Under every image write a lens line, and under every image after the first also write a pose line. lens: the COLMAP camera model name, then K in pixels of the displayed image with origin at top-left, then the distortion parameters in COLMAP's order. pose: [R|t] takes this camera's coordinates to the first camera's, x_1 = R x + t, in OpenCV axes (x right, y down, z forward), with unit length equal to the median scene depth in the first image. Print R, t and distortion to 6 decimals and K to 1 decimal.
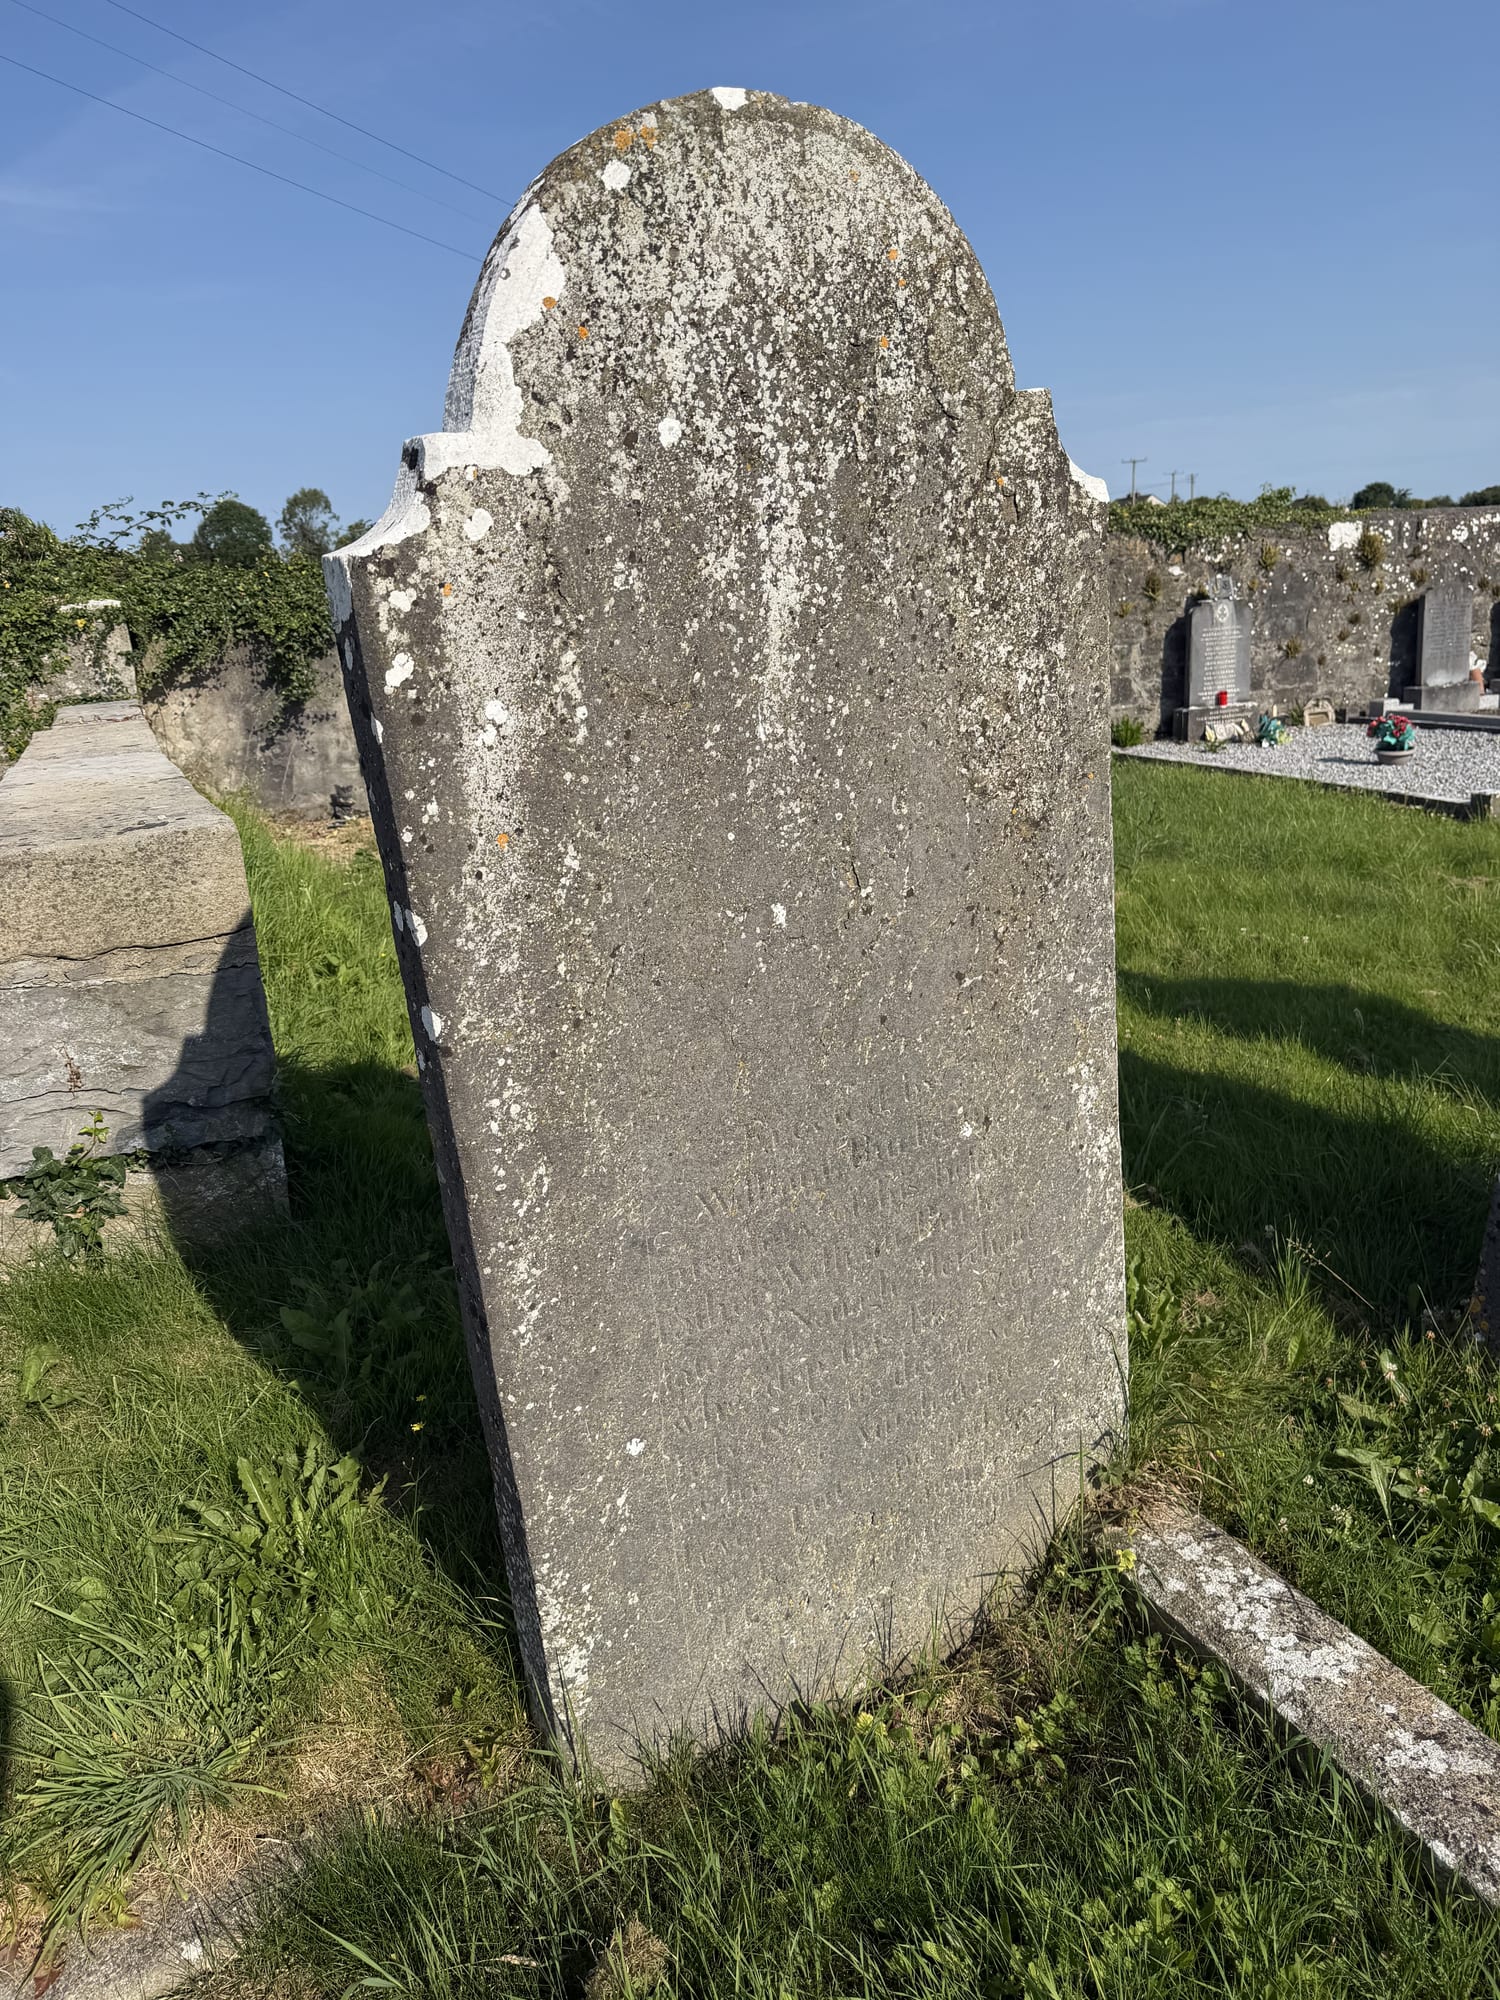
lens RADIAL K [[1421.1, 0, 747.4], [0, 1421.1, 999.8], [0, 0, 1]] dist [0.003949, -0.019309]
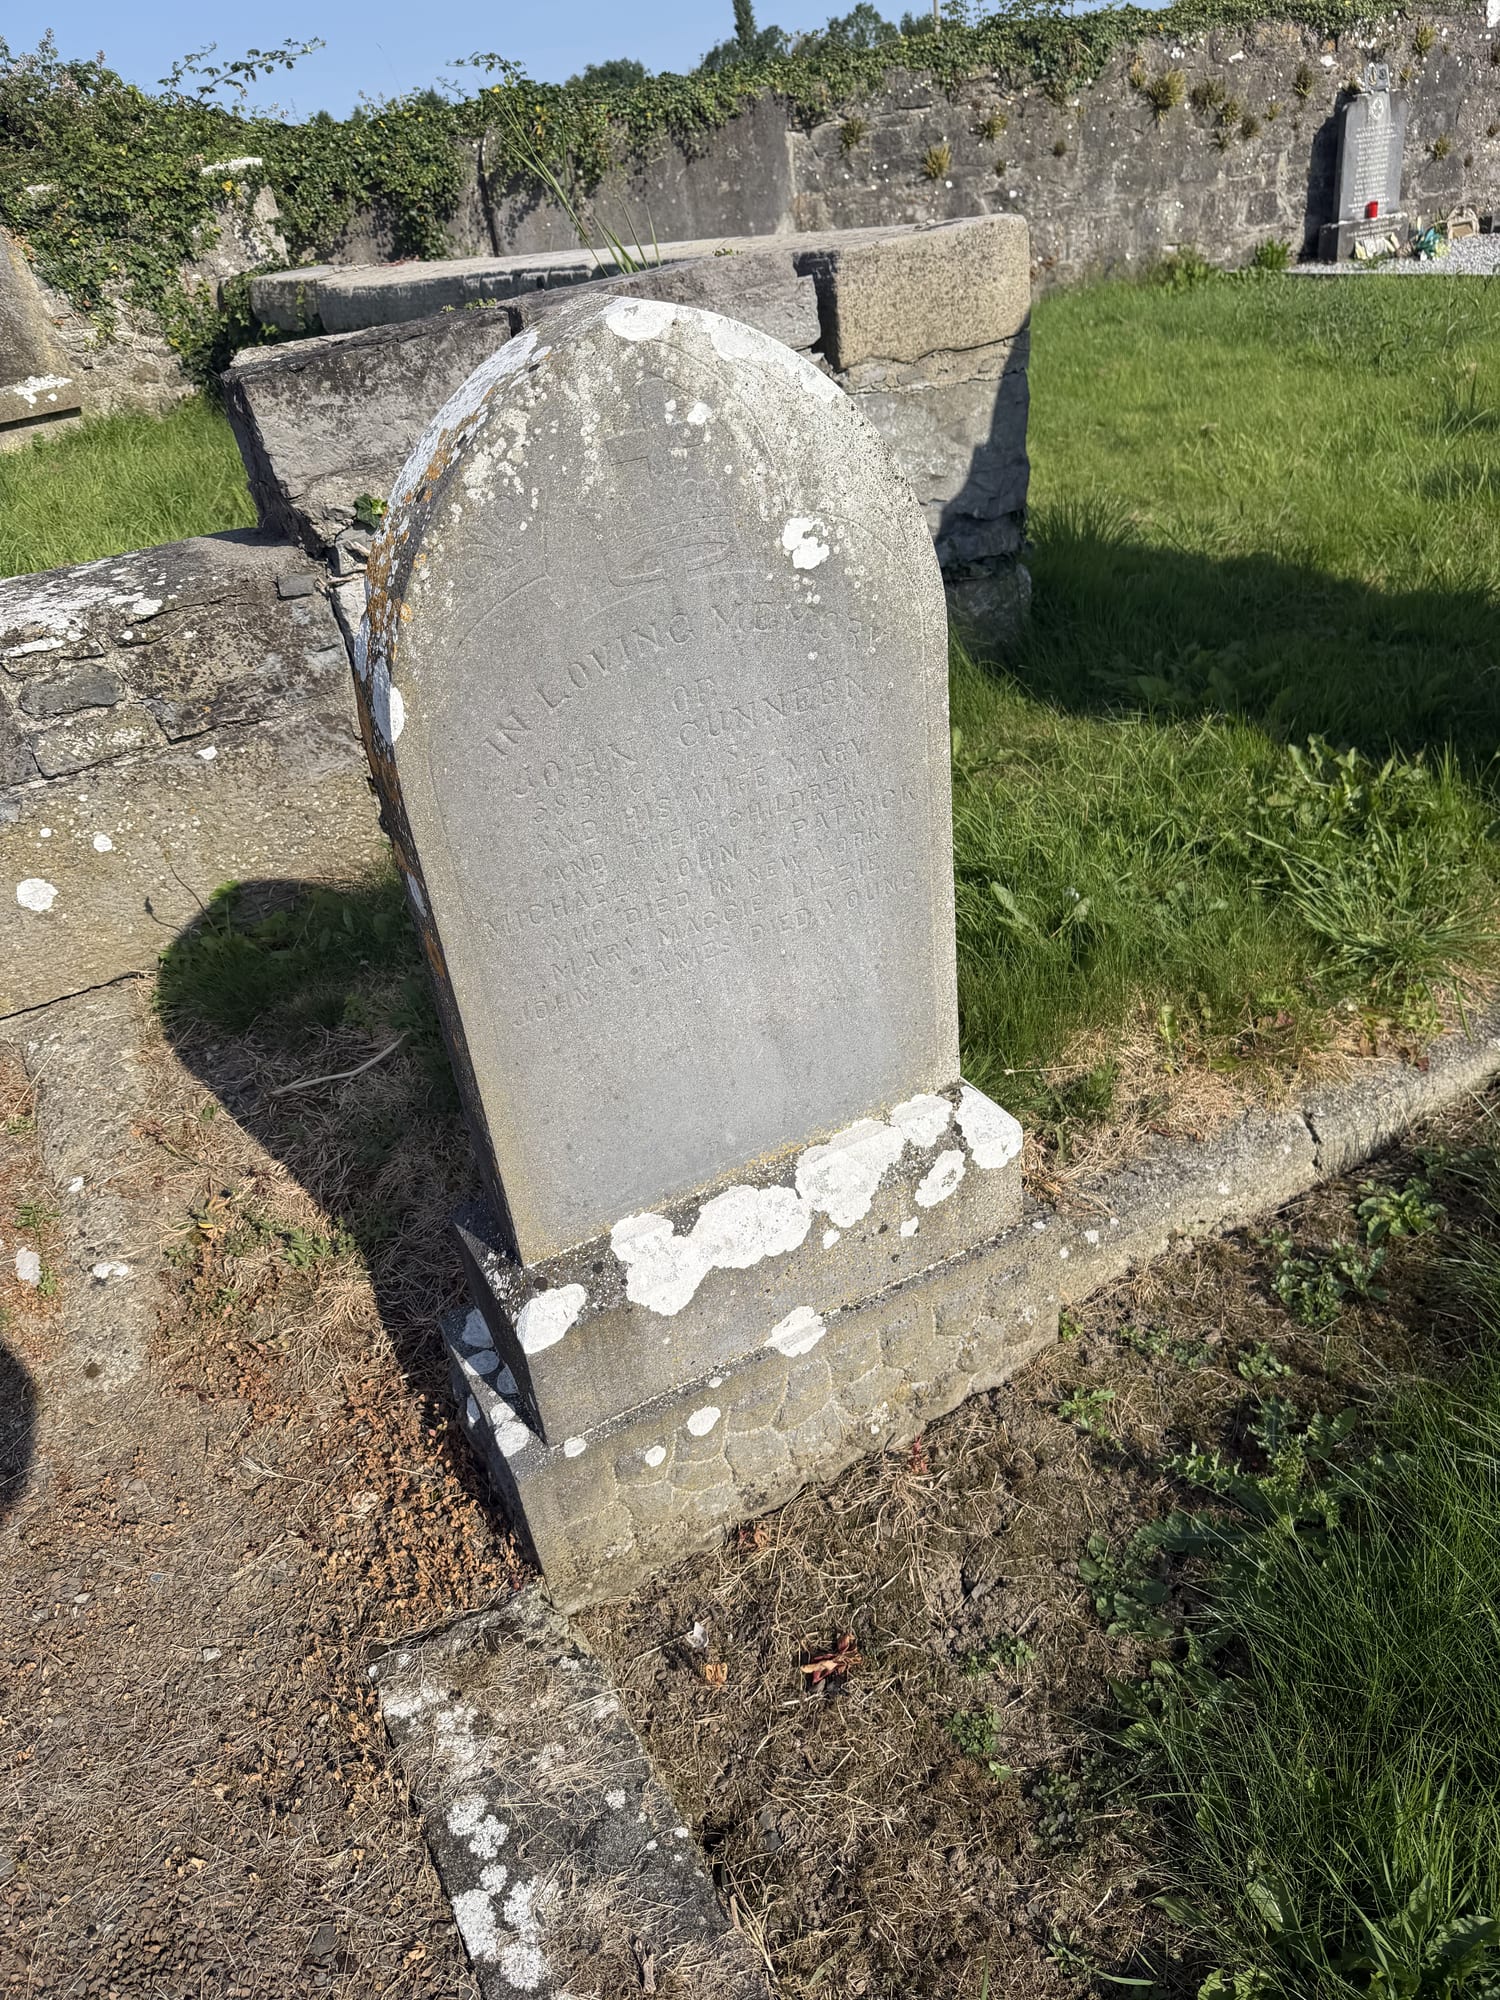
lens RADIAL K [[1421.1, 0, 752.0], [0, 1421.1, 1003.1], [0, 0, 1]] dist [0.003949, -0.019309]
pose [[0.996545, -0.082087, 0.012605, -0.131647], [0.076459, 0.966091, 0.246622, 0.032996], [-0.032422, -0.244807, 0.969030, -0.024010]]
